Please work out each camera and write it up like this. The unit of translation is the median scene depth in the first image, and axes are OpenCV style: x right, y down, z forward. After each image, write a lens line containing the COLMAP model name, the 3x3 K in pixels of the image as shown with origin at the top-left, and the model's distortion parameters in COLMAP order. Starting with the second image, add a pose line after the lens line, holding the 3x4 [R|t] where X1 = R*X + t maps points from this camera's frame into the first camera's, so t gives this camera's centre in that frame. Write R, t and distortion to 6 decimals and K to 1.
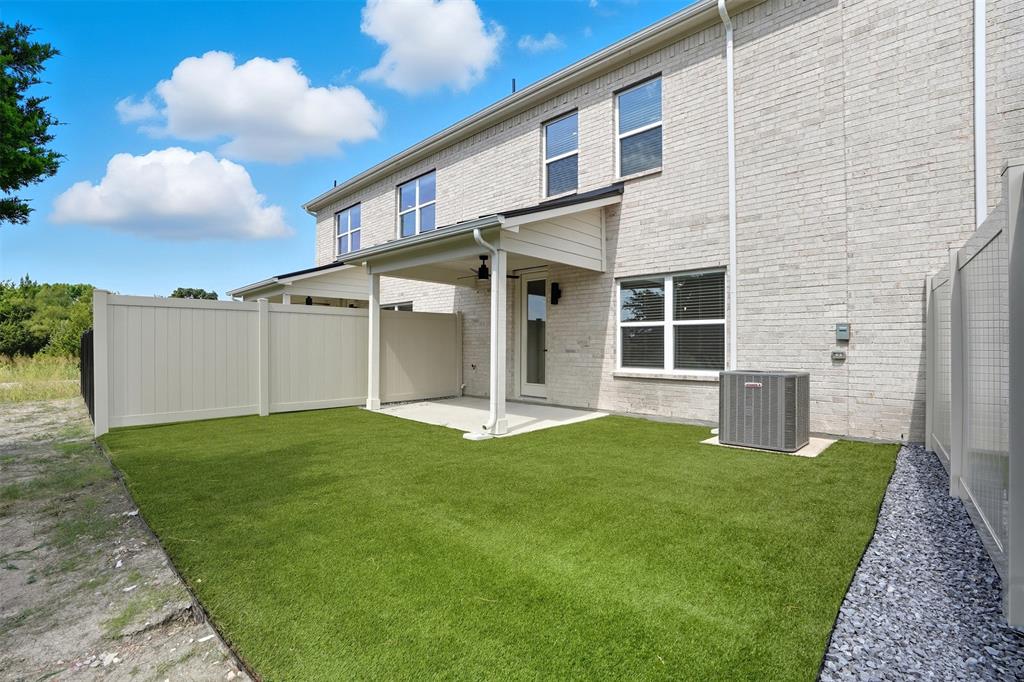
lens RADIAL K [[467.1, 0, 514.2], [0, 467.1, 344.9], [0, 0, 1]] dist [0.001693, 0.000196]
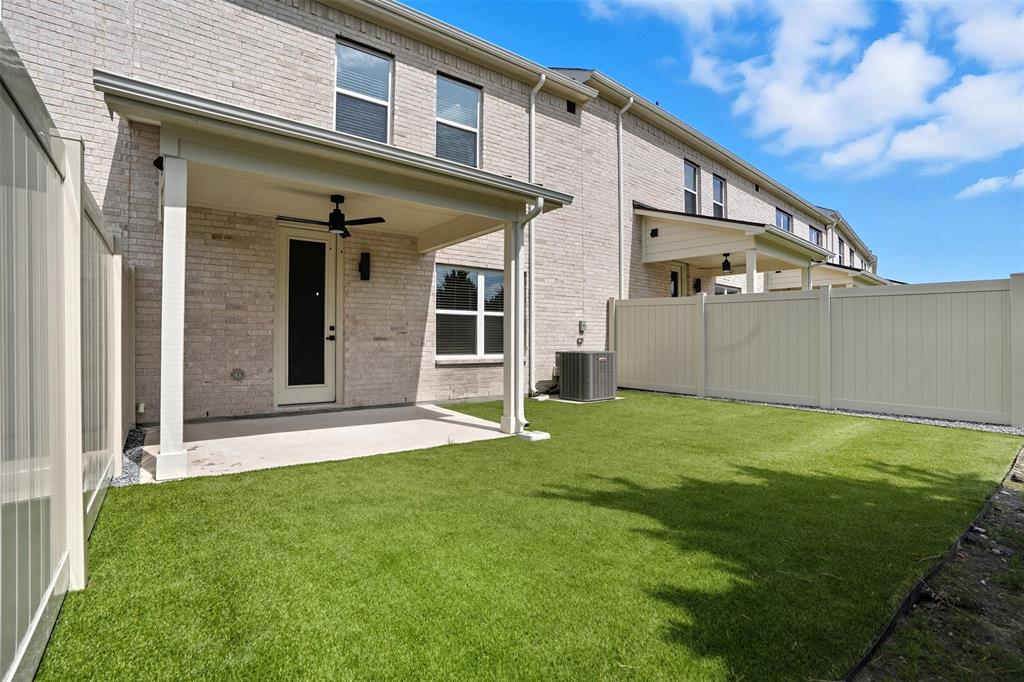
lens RADIAL K [[490.1, 0, 514.2], [0, 490.1, 339.8], [0, 0, 1]] dist [-0.005001, -0.000203]
pose [[0.192080, 0.003260, 0.981374, -0.792274], [-0.002458, 0.999993, -0.002841, 0.019301], [-0.981376, -0.001867, 0.192086, 0.685733]]
